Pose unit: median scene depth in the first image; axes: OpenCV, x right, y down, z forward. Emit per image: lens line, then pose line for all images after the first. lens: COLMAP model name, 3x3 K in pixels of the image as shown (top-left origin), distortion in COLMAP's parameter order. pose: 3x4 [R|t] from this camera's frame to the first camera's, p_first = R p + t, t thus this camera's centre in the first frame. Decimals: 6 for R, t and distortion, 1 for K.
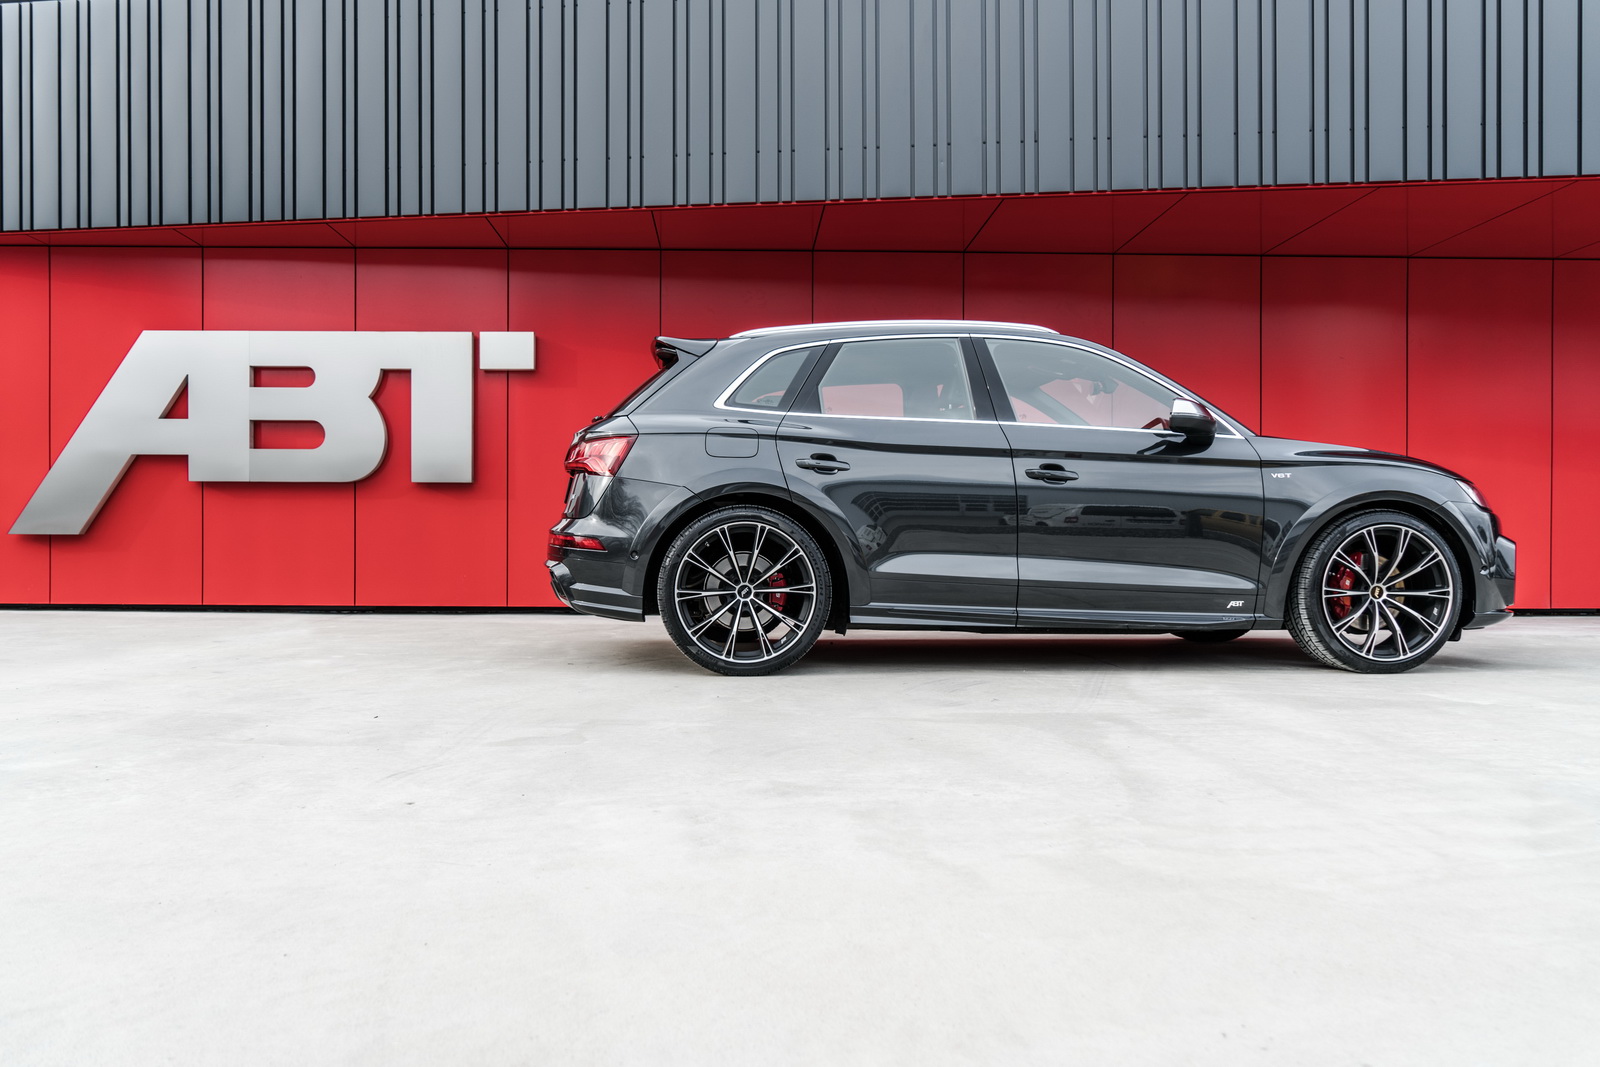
lens RADIAL K [[1305.8, 0, 819.1], [0, 1305.8, 549.4], [0, 0, 1]] dist [-0.034401, 0.020734]
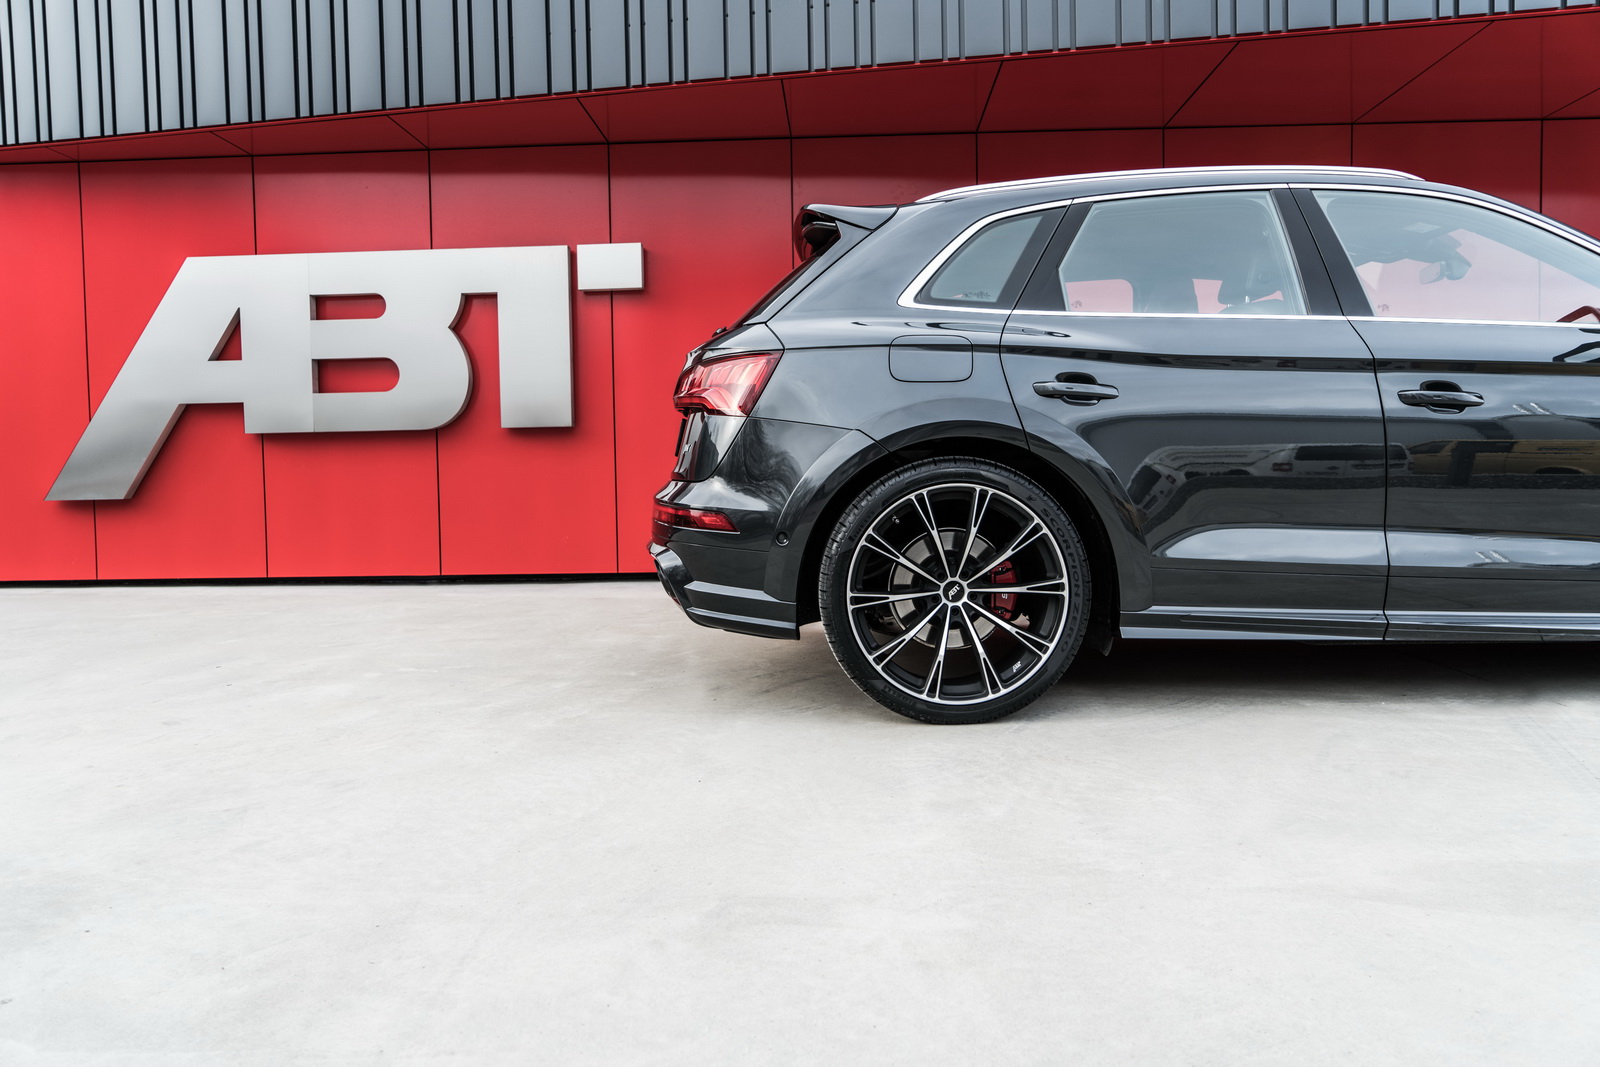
lens RADIAL K [[1305.8, 0, 852.5], [0, 1305.8, 515.4], [0, 0, 1]] dist [-0.034401, 0.020734]
pose [[0.997424, -0.018356, -0.069337, -0.038443], [0.020001, 0.999533, 0.023104, -0.013077], [0.068881, -0.024431, 0.997326, 0.223444]]
